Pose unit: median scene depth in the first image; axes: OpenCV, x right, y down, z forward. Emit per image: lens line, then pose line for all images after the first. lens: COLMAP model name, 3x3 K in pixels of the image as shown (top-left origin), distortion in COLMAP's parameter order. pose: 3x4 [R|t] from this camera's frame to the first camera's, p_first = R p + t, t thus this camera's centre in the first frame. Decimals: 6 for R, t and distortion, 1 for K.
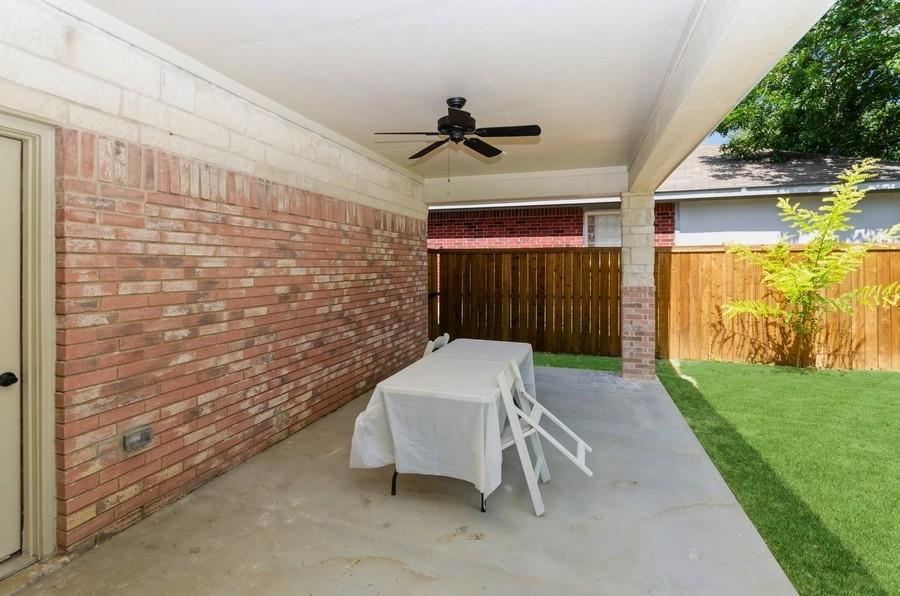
lens RADIAL K [[429.0, 0, 450.6], [0, 429.0, 263.5], [0, 0, 1]] dist [-0.001439, -0.000215]
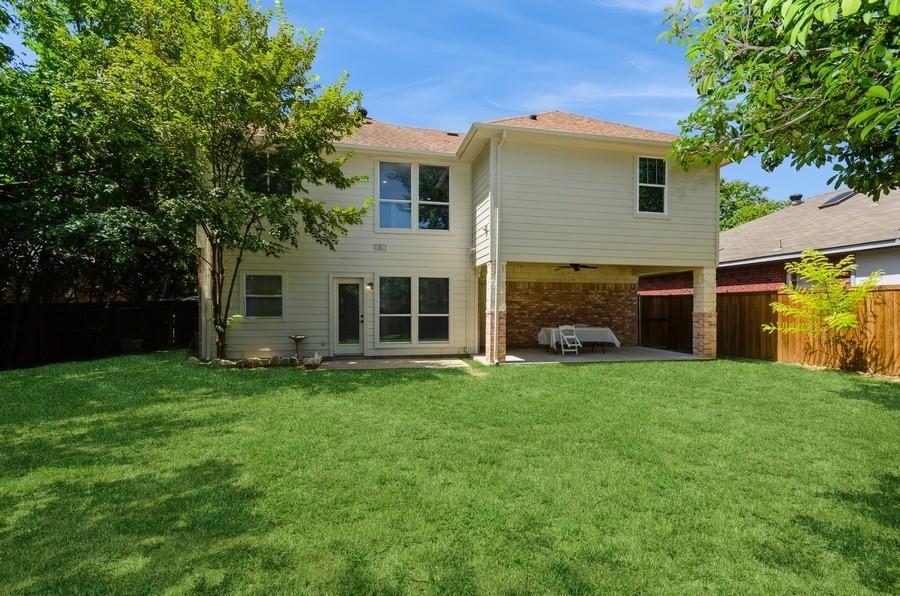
lens RADIAL K [[397.2, 0, 451.3], [0, 397.2, 310.7], [0, 0, 1]] dist [-0.000623, -0.000079]
pose [[0.484419, 0.007046, -0.874808, 2.054024], [0.000259, 0.999966, 0.008197, 0.038146], [0.874836, -0.004198, 0.484401, -1.300345]]
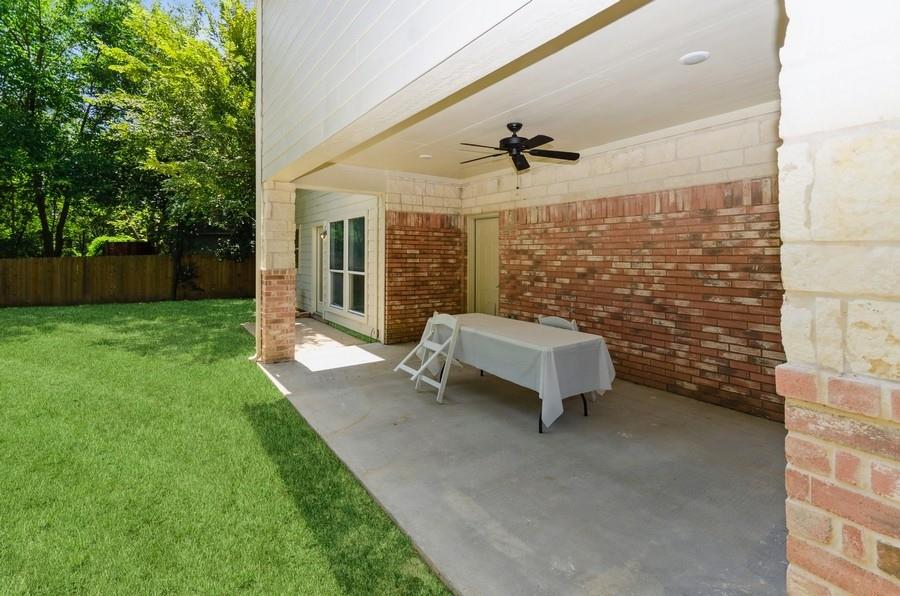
lens RADIAL K [[405.4, 0, 449.9], [0, 405.4, 257.3], [0, 0, 1]] dist [0.000085, -0.000004]
pose [[-0.602380, 0.003682, -0.798201, 0.915231], [0.000027, 0.999989, 0.004593, 0.008427], [0.798210, 0.002745, -0.602374, 1.312925]]
